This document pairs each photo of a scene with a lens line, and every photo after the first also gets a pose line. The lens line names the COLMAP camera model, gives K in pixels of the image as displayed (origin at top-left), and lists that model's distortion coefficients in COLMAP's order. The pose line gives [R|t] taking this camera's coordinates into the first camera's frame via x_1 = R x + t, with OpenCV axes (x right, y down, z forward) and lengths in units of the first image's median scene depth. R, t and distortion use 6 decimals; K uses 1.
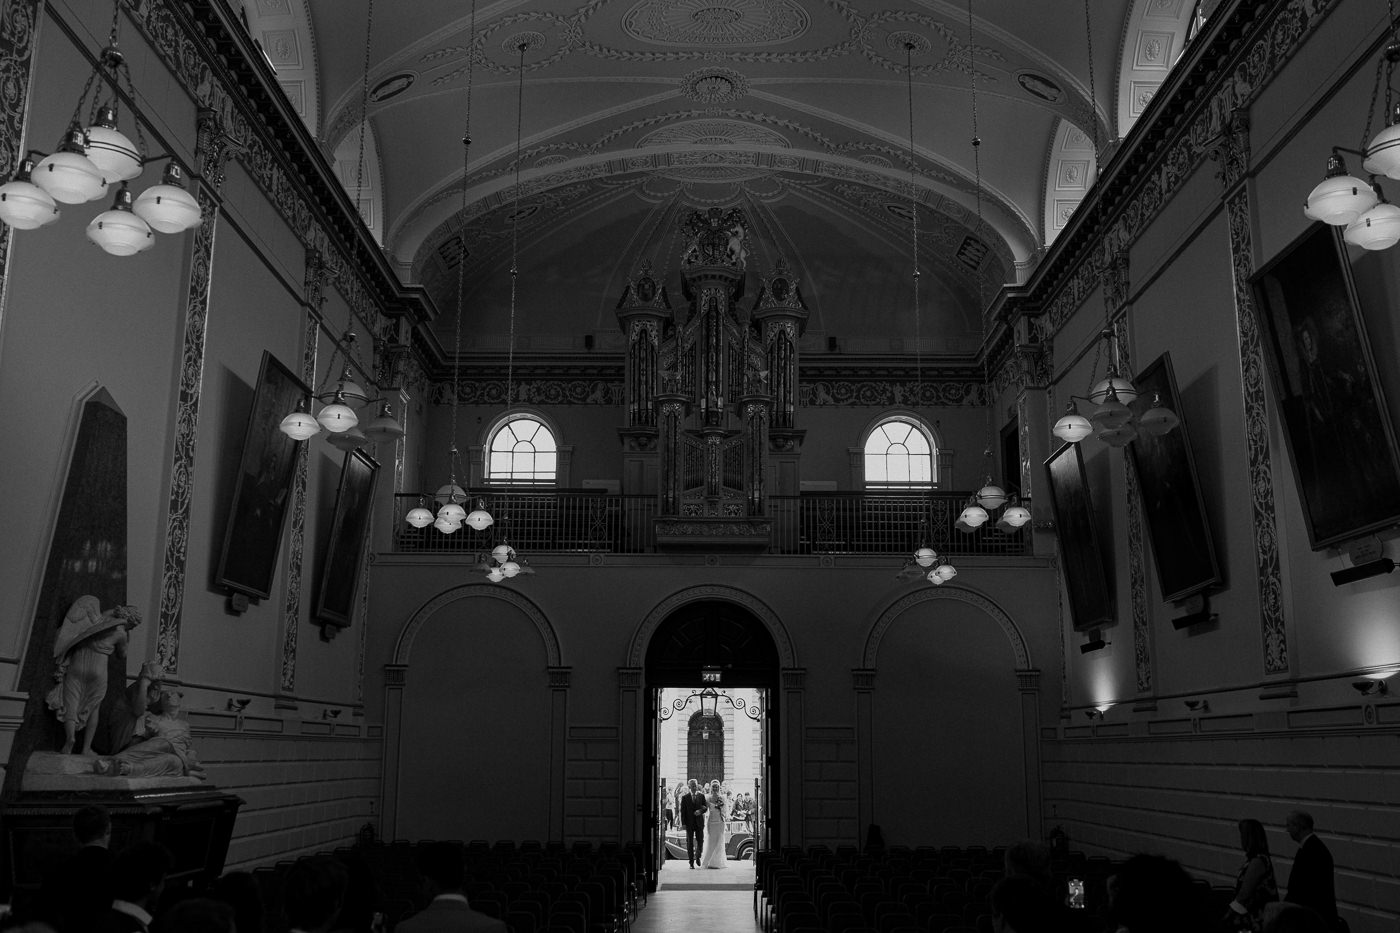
lens RADIAL K [[1333.7, 0, 700.0], [0, 1333.7, 466.5], [0, 0, 1]] dist [-0.015650, 0.020939]
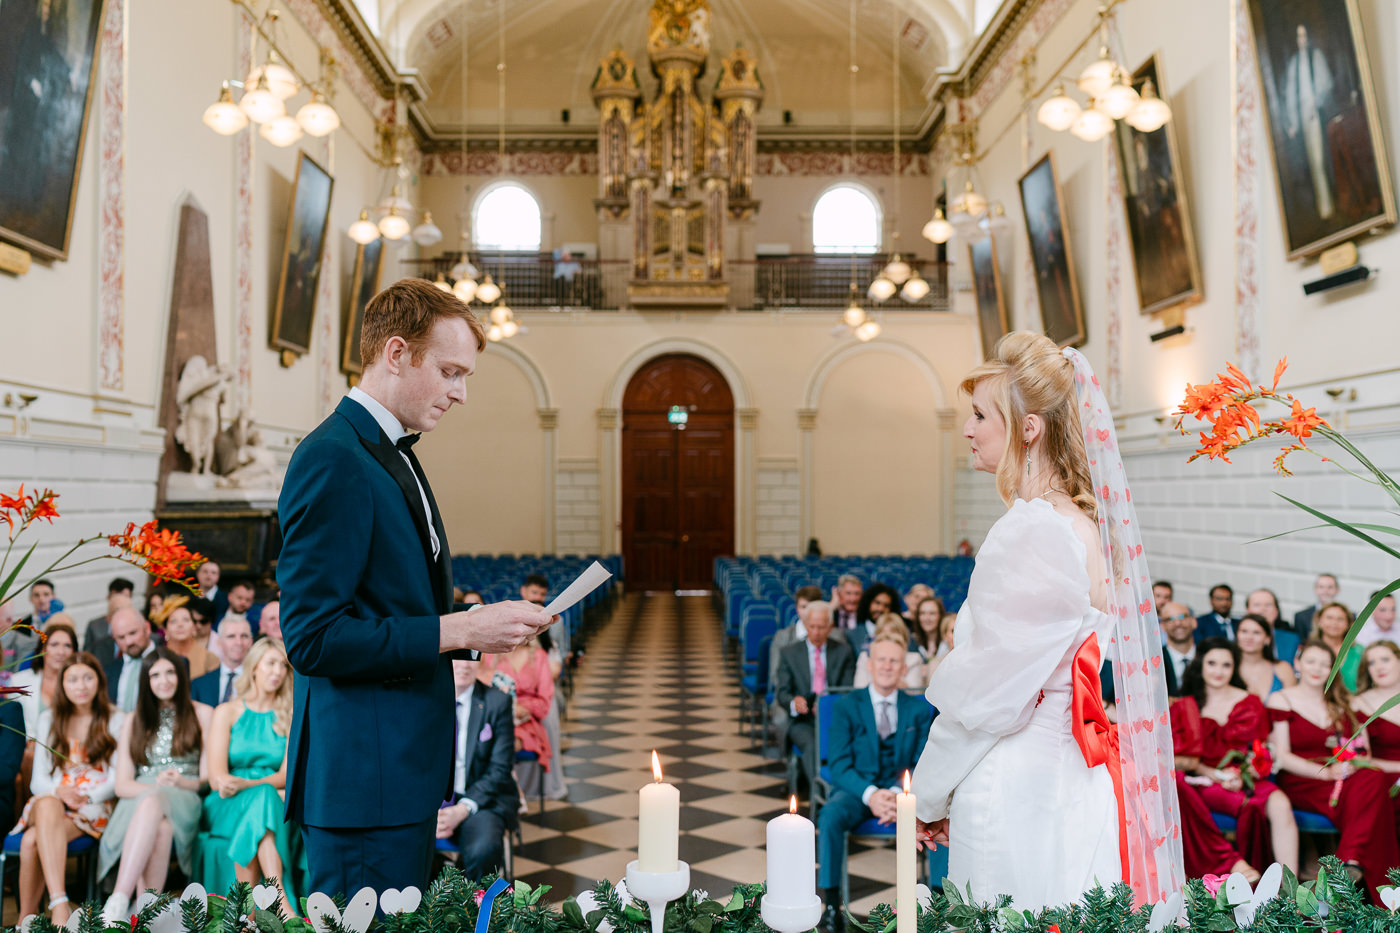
lens RADIAL K [[1351.4, 0, 700.0], [0, 1351.4, 466.5], [0, 0, 1]] dist [-0.016893, 0.038815]
pose [[0.999802, -0.006265, 0.018905, 0.005762], [0.002570, 0.981890, 0.189436, -0.026989], [-0.019749, -0.189350, 0.981711, -0.190629]]
